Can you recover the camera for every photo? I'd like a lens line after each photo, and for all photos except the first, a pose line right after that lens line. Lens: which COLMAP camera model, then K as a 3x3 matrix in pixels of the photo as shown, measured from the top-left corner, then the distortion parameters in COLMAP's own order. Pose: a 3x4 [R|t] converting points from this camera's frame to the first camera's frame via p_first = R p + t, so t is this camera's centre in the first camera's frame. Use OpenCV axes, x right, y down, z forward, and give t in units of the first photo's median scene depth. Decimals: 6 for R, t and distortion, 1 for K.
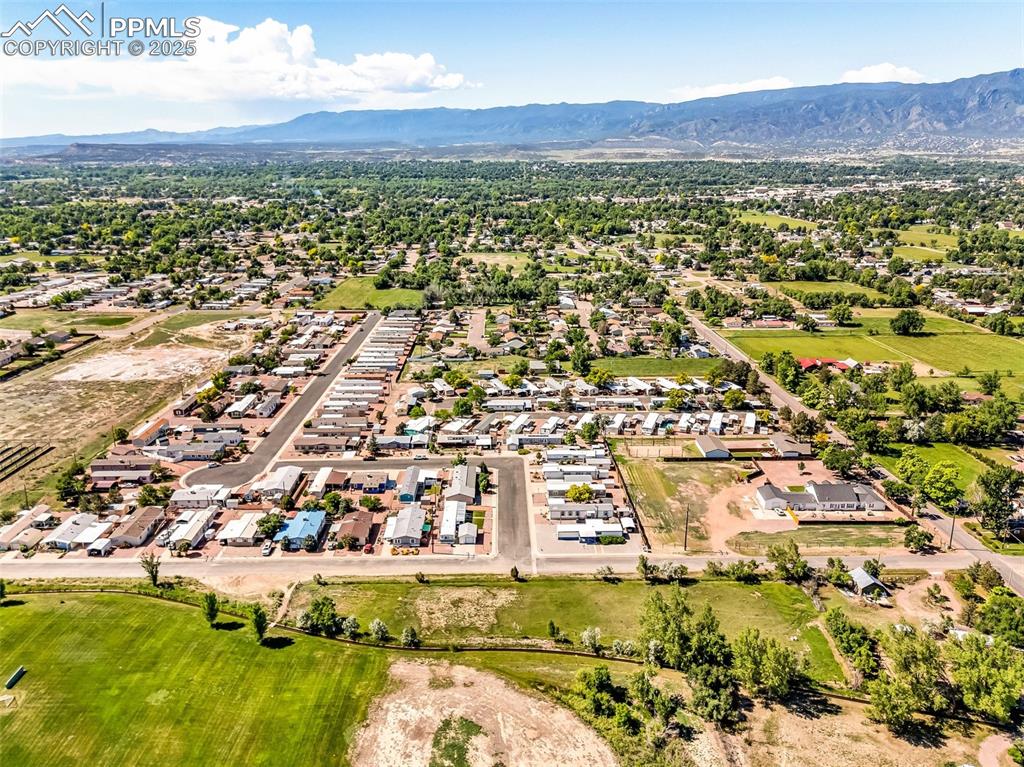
lens RADIAL K [[752.6, 0, 512.0], [0, 752.6, 383.5], [0, 0, 1]] dist [0.073902, -0.070040]
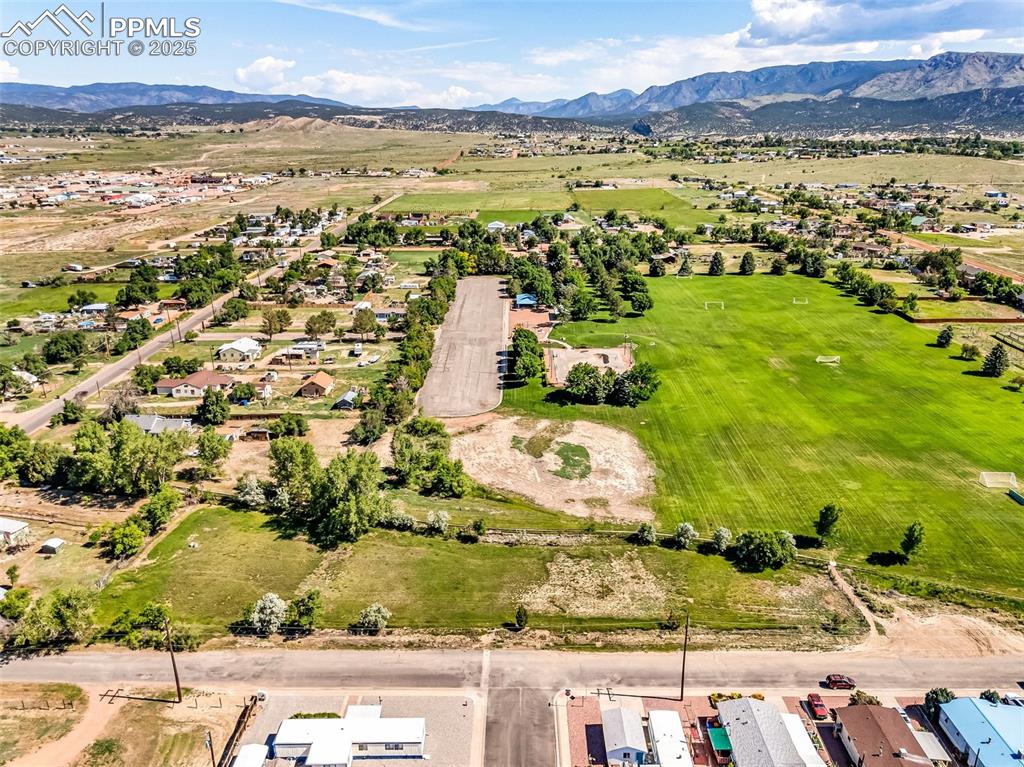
lens RADIAL K [[752.6, 0, 512.0], [0, 752.6, 383.5], [0, 0, 1]] dist [0.073902, -0.070040]
pose [[-0.999683, -0.008167, 0.023834, -0.000967], [0.007286, 0.811860, 0.583807, -0.222096], [-0.024118, 0.583795, -0.811543, 1.157001]]
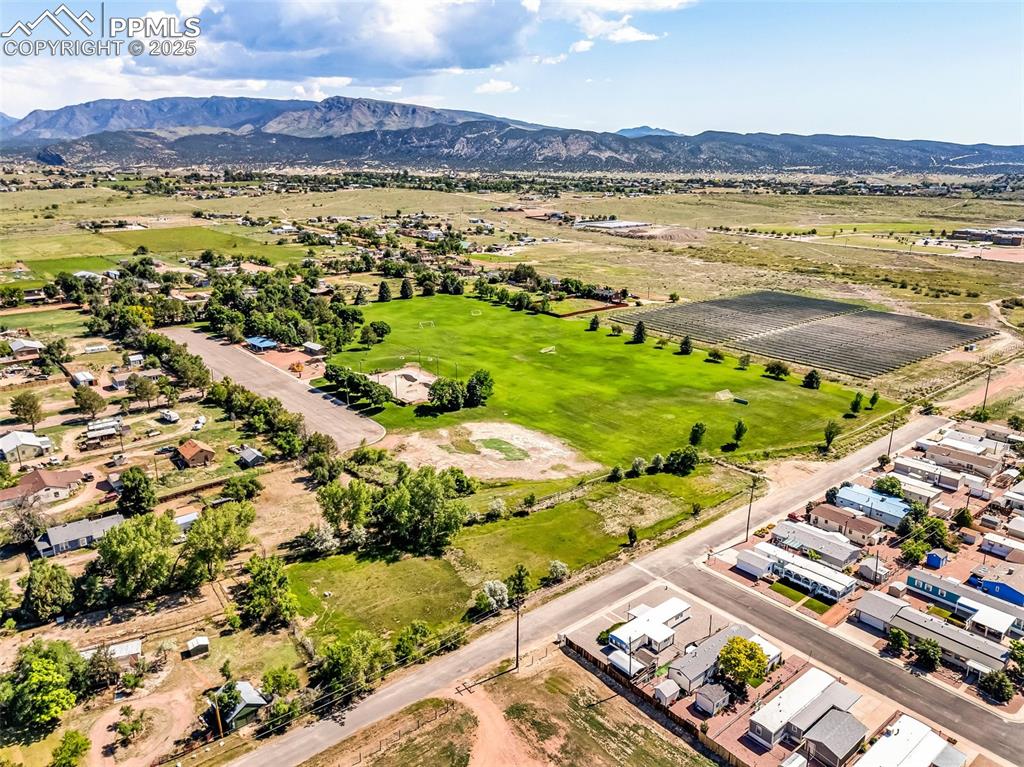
lens RADIAL K [[752.6, 0, 512.0], [0, 752.6, 383.5], [0, 0, 1]] dist [0.073902, -0.070040]
pose [[-0.774544, 0.174451, -0.607987, 0.513754], [-0.191135, 0.851726, 0.487884, -0.253022], [0.602950, 0.494095, -0.626356, 1.147412]]
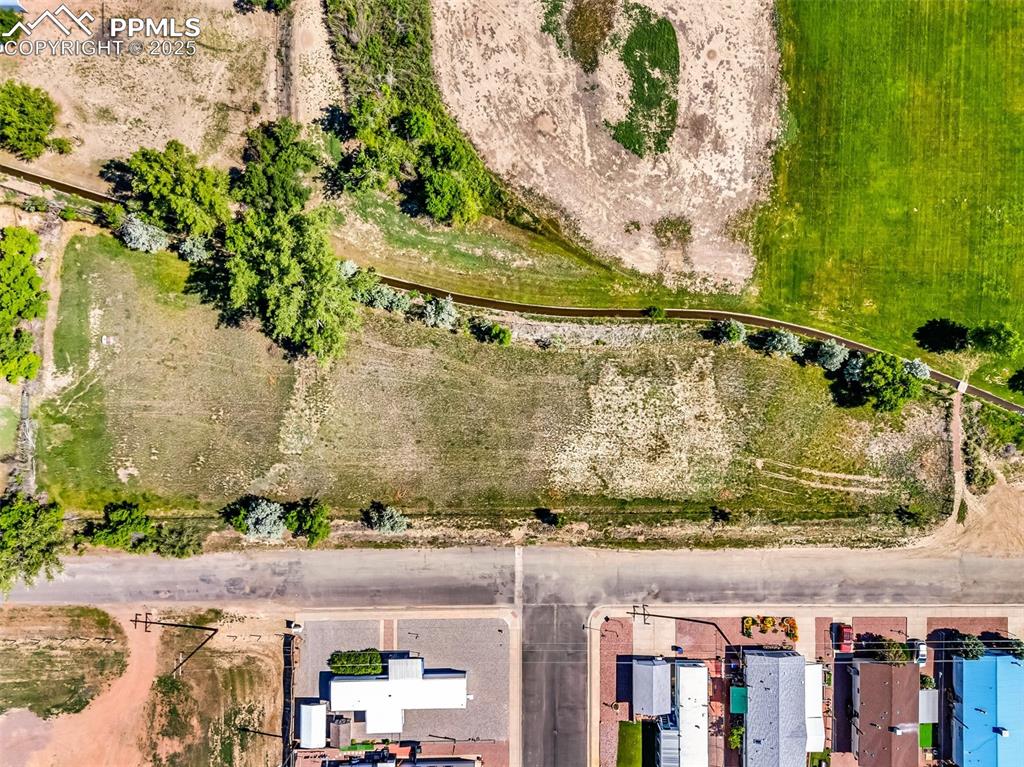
lens RADIAL K [[752.6, 0, 512.0], [0, 752.6, 383.5], [0, 0, 1]] dist [0.073902, -0.070040]
pose [[-0.999735, -0.018202, -0.014092, 0.038685], [-0.007871, -0.304981, 0.952326, -0.194191], [-0.021631, 0.952185, 0.304757, 0.617199]]
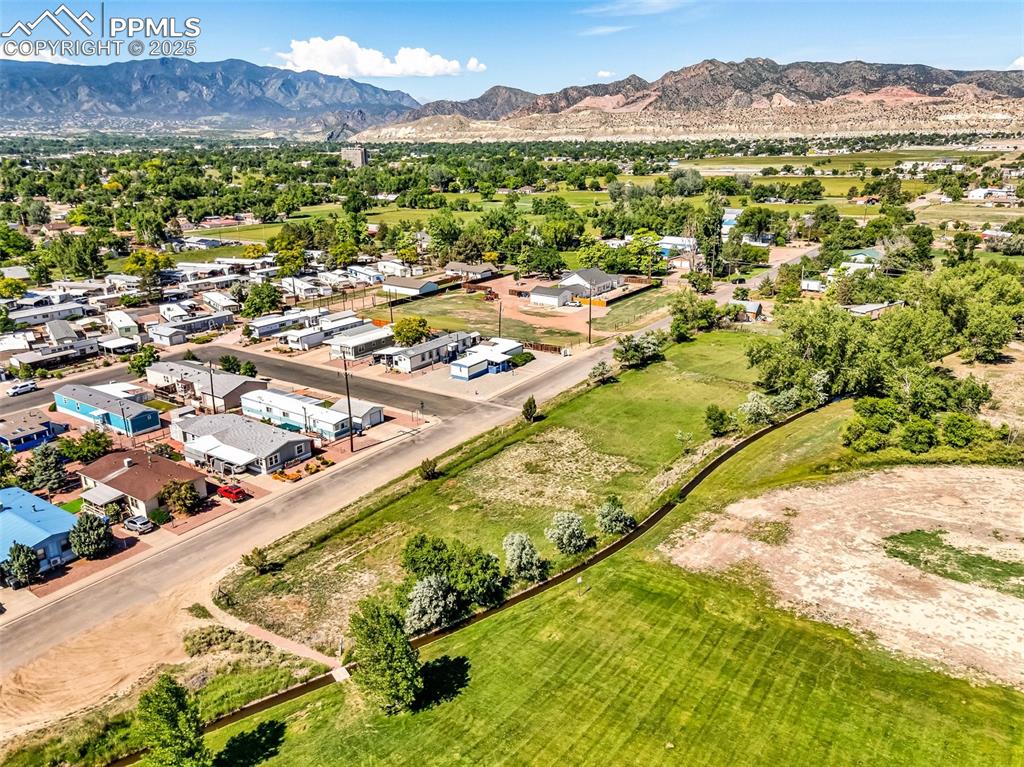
lens RADIAL K [[752.6, 0, 512.0], [0, 752.6, 383.5], [0, 0, 1]] dist [0.073902, -0.070040]
pose [[0.575210, -0.253108, 0.777862, -0.378477], [0.243014, 0.960868, 0.132953, 0.124512], [-0.781075, 0.112556, 0.614210, 0.539281]]
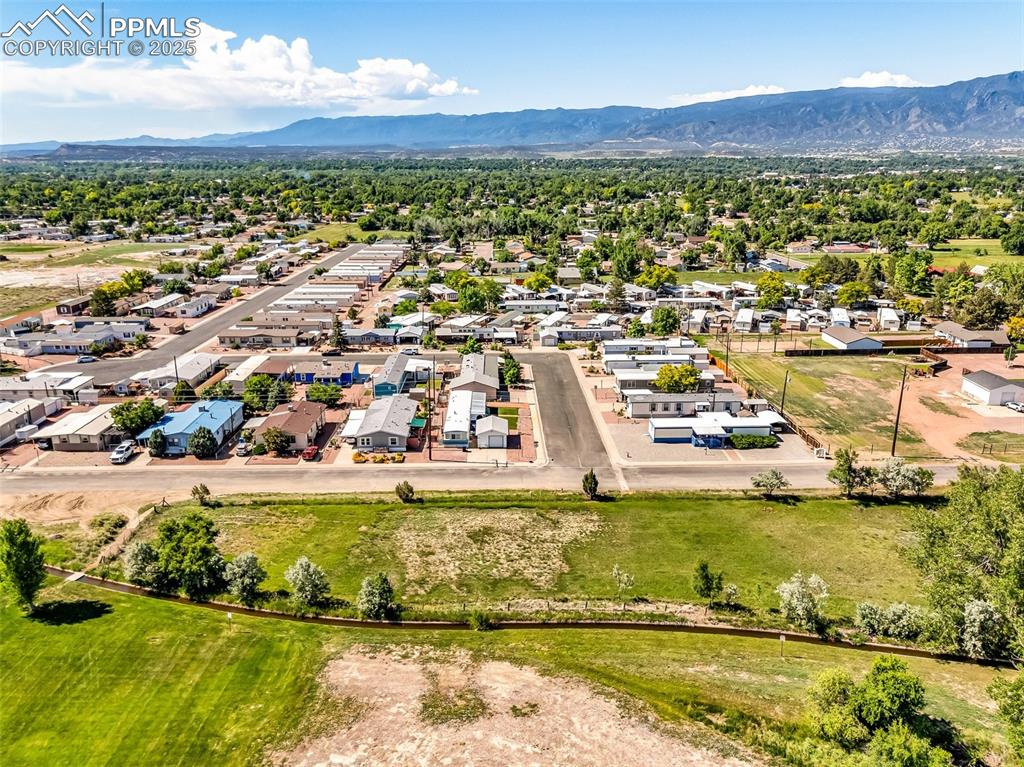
lens RADIAL K [[752.6, 0, 512.0], [0, 752.6, 383.5], [0, 0, 1]] dist [0.073902, -0.070040]
pose [[0.999983, -0.001527, 0.005607, -0.043509], [0.001586, 0.999944, -0.010427, 0.156266], [-0.005590, 0.010436, 0.999930, 0.408289]]
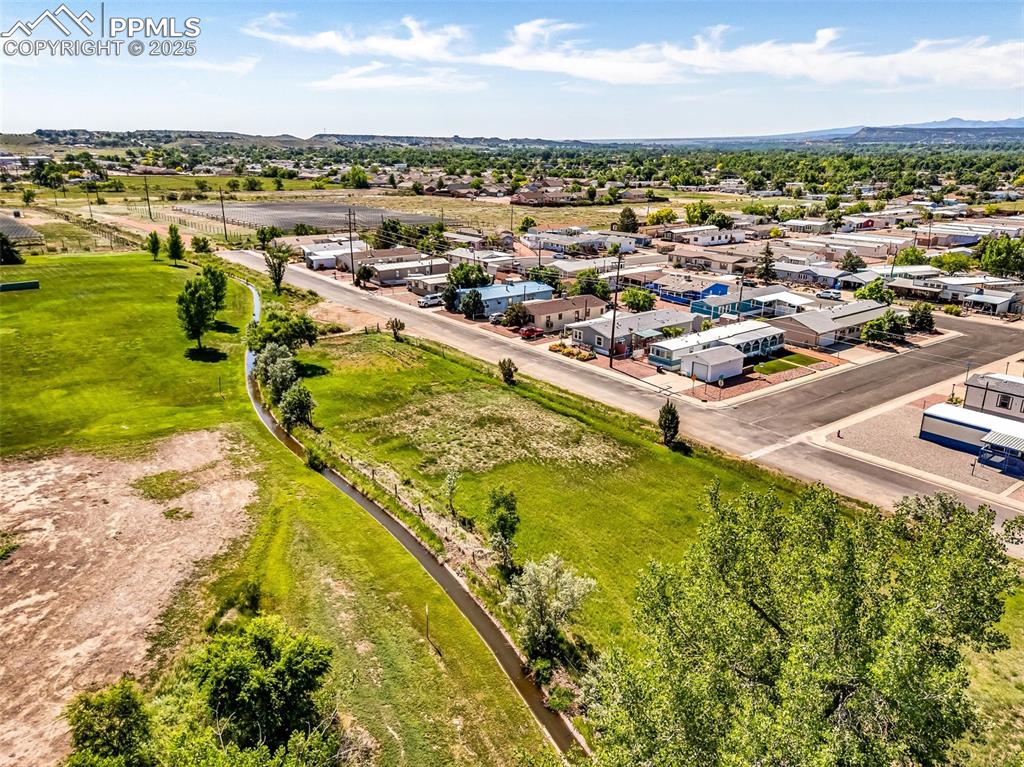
lens RADIAL K [[764.5, 0, 512.6], [0, 764.5, 350.7], [0, 0, 1]] dist [0.073549, -0.069500]
pose [[0.603173, 0.214164, -0.768321, 0.194974], [-0.240802, 0.967225, 0.080564, 0.170864], [0.760393, 0.136419, 0.634975, 0.584992]]
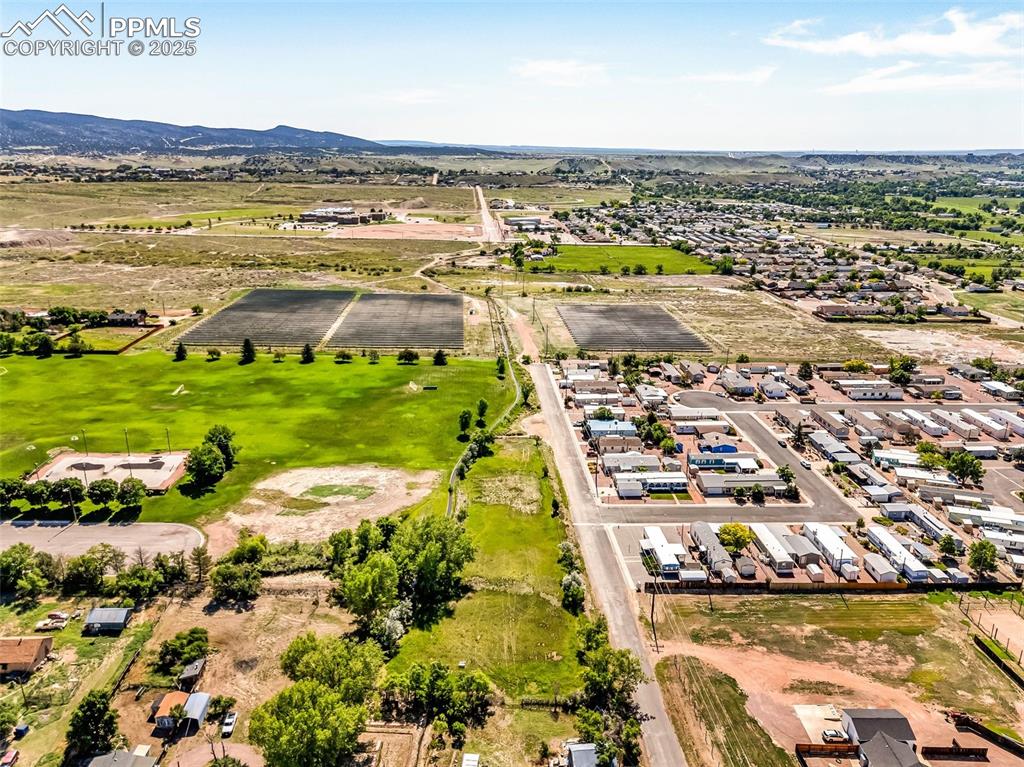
lens RADIAL K [[752.6, 0, 512.0], [0, 752.6, 383.5], [0, 0, 1]] dist [0.073902, -0.070040]
pose [[0.036730, 0.301020, -0.952910, 0.803294], [-0.301750, 0.912385, 0.276588, -0.152719], [0.952679, 0.277382, 0.124344, 0.632440]]
